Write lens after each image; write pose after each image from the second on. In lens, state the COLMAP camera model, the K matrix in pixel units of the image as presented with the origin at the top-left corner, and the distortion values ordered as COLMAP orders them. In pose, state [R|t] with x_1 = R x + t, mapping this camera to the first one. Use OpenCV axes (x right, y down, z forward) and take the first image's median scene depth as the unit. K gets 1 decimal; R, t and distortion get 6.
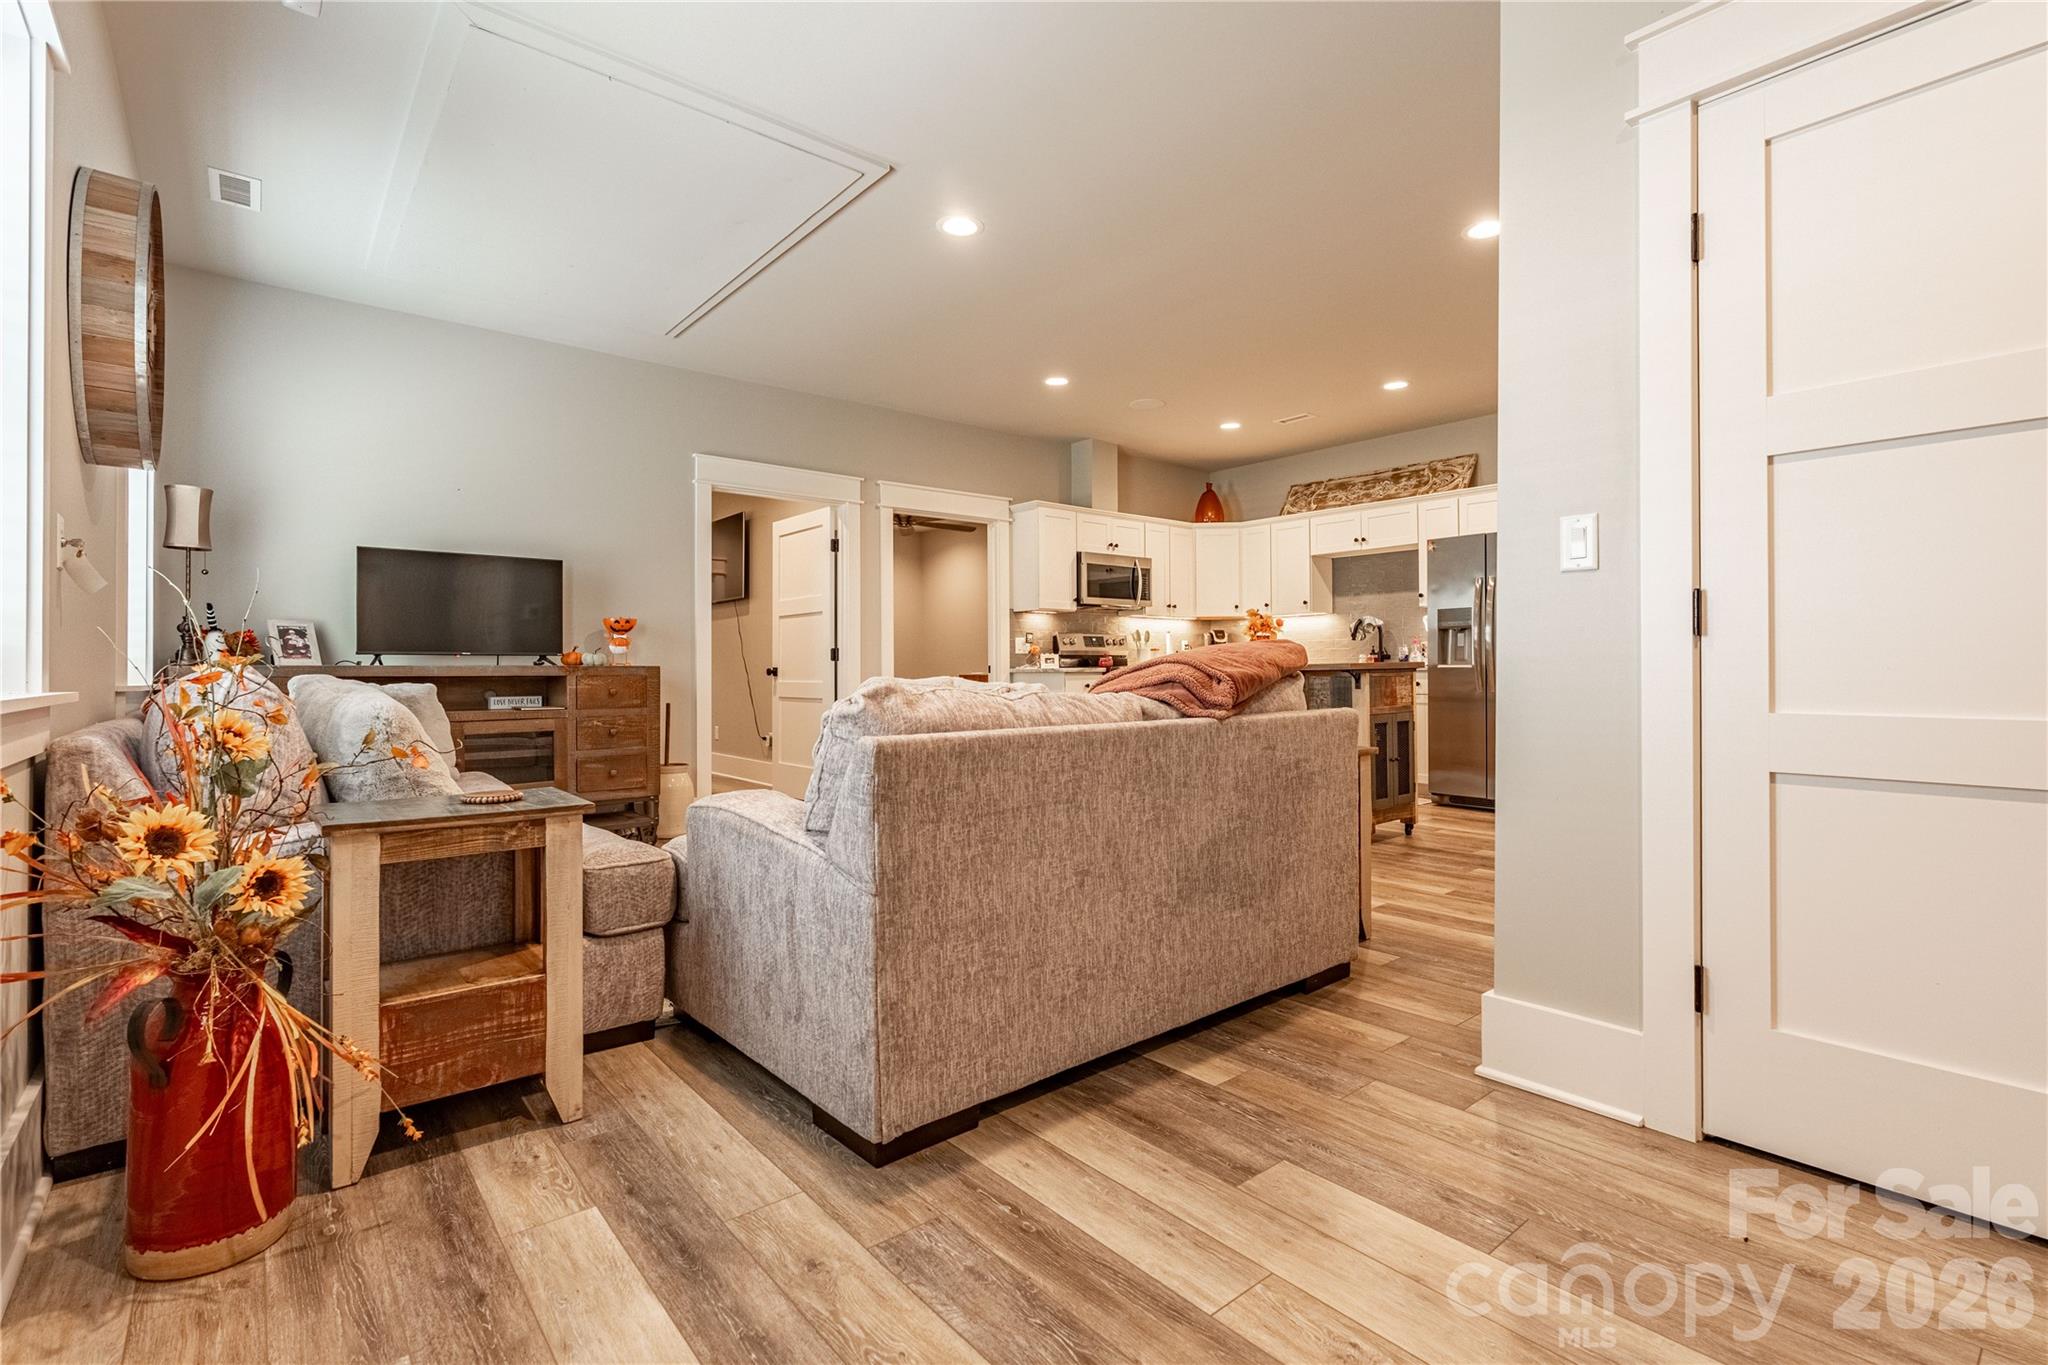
lens RADIAL K [[939.2, 0, 1019.6], [0, 939.2, 673.1], [0, 0, 1]] dist [-0.024171, 0.000052]
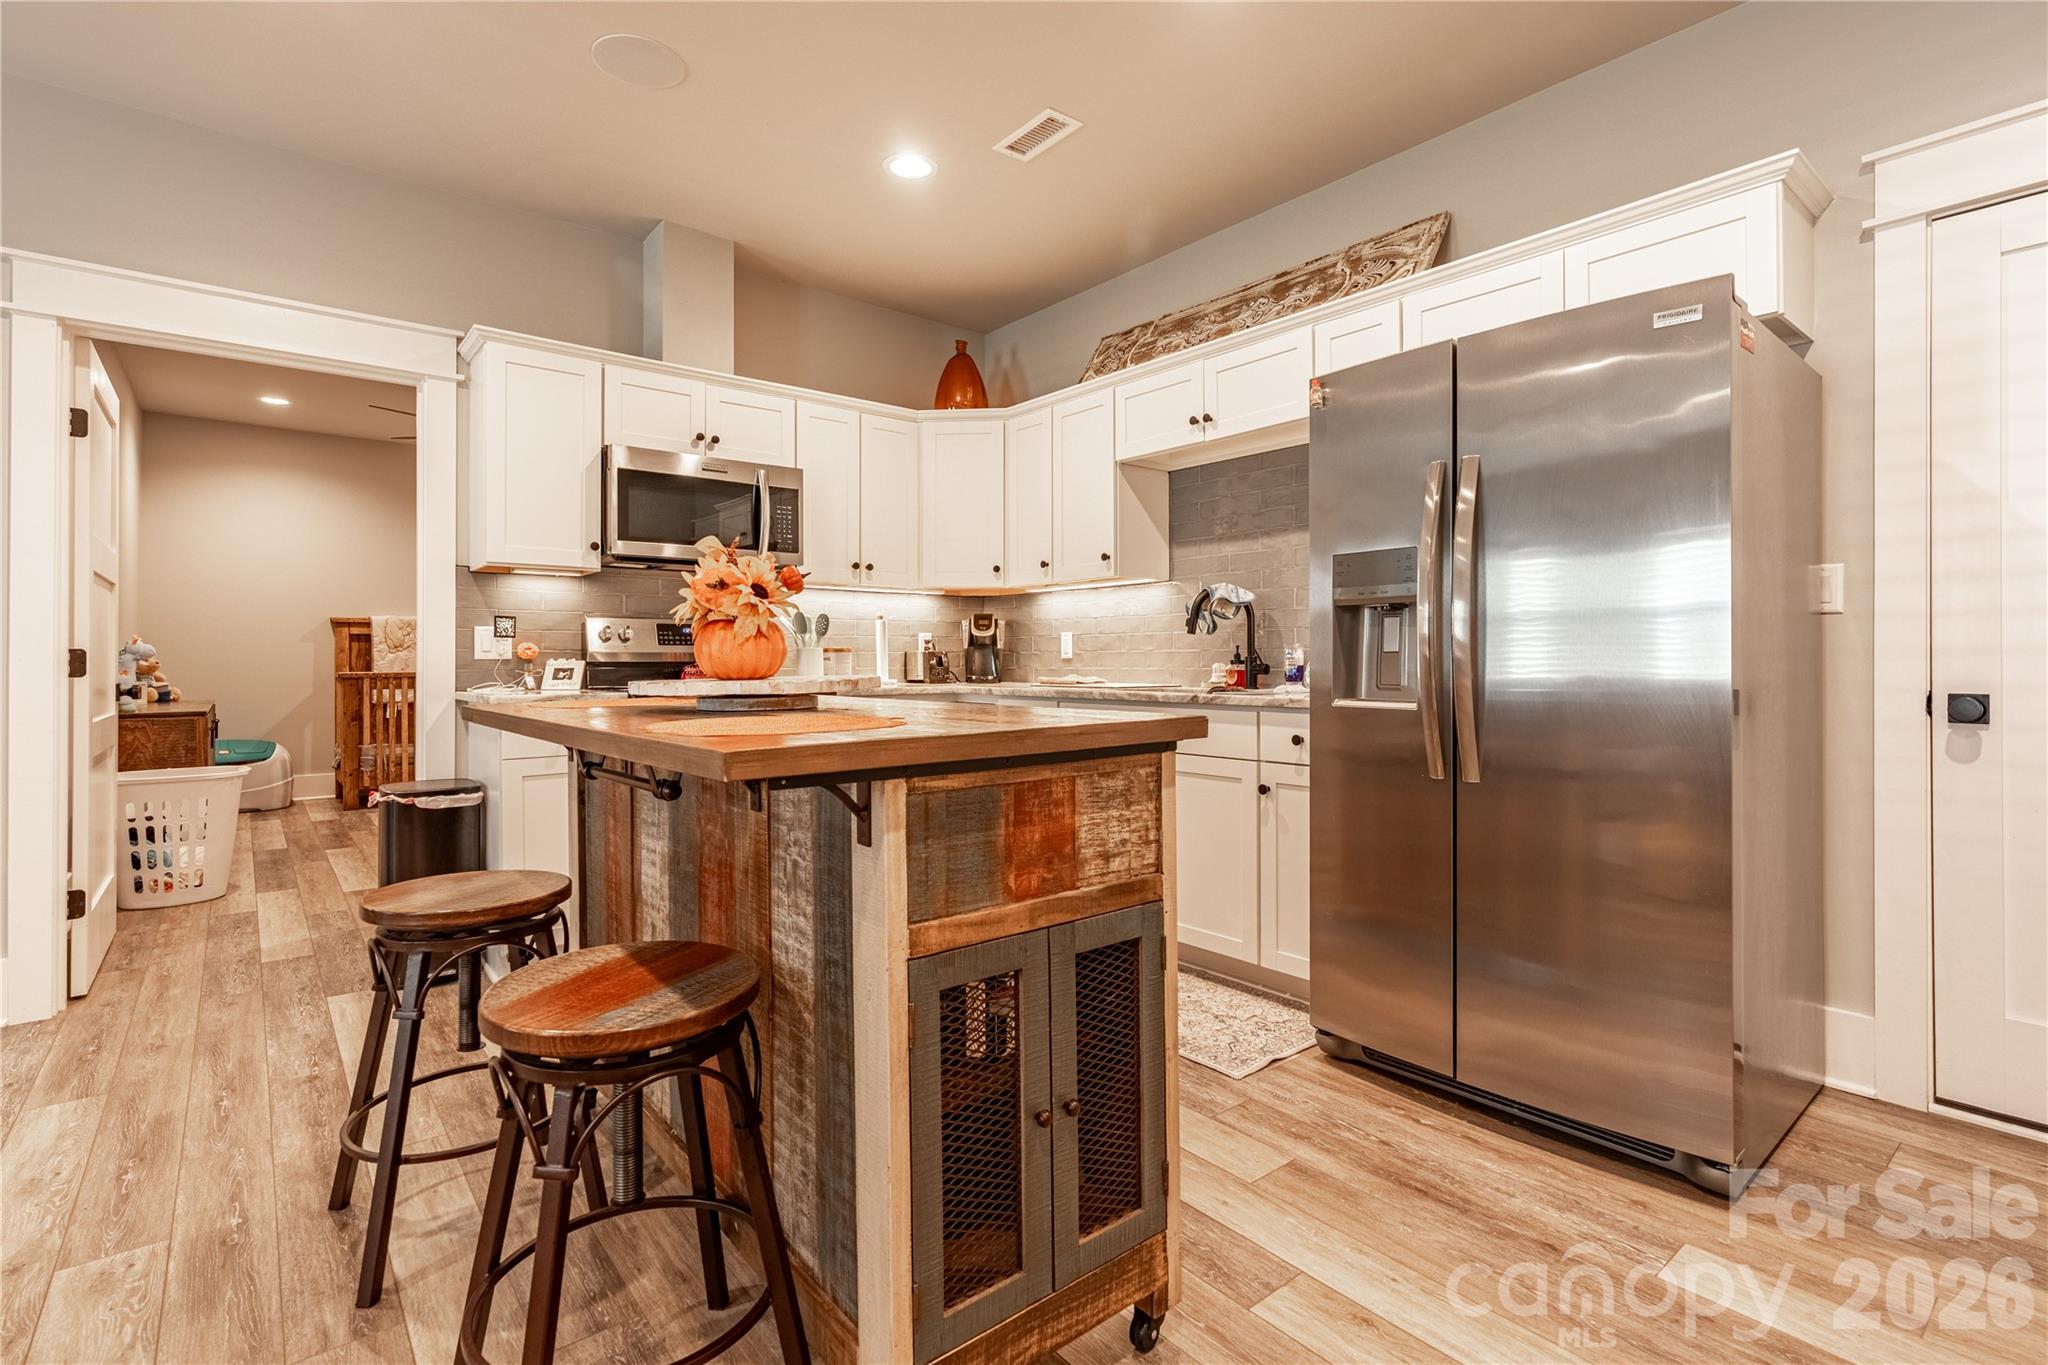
lens RADIAL K [[939.2, 0, 1027.9], [0, 939.2, 677.0], [0, 0, 1]] dist [-0.024171, 0.000052]
pose [[0.999989, 0.004460, 0.001706, 0.270991], [-0.004485, 0.999883, 0.014594, -0.019445], [-0.001641, -0.014601, 0.999892, 0.517378]]
